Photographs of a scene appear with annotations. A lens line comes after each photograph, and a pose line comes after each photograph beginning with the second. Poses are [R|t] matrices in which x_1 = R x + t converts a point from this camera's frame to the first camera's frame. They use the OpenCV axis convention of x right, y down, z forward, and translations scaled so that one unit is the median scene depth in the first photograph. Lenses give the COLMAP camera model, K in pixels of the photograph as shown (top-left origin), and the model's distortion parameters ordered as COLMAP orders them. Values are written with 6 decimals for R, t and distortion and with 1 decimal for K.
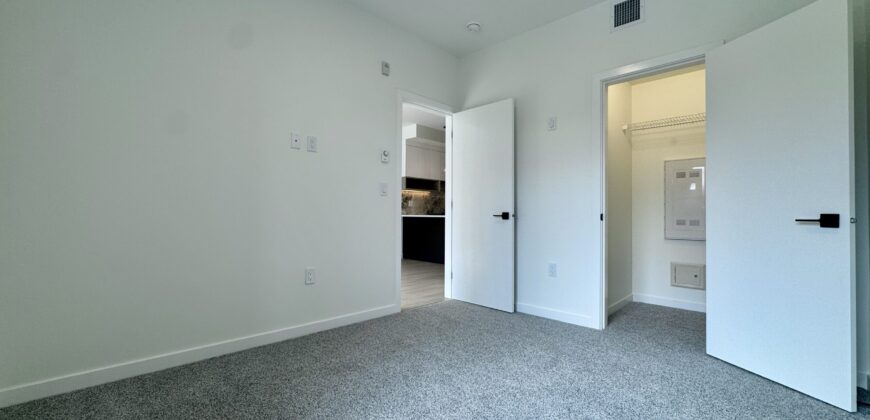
lens RADIAL K [[347.8, 0, 437.4], [0, 347.8, 208.9], [0, 0, 1]] dist [0.001787, 0.000004]
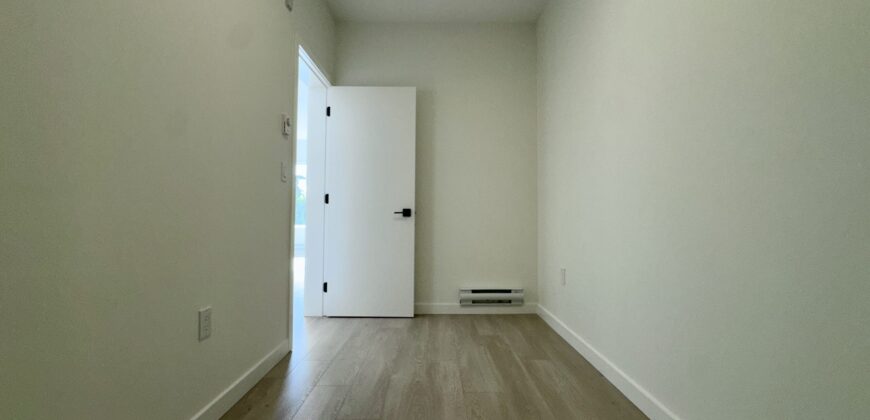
lens RADIAL K [[347.8, 0, 437.4], [0, 347.8, 208.9], [0, 0, 1]] dist [0.001787, 0.000004]
pose [[0.710015, 0.005204, 0.704167, -0.396913], [-0.004825, 0.999985, -0.002525, 0.012141], [-0.704170, -0.001605, 0.710030, 0.291336]]
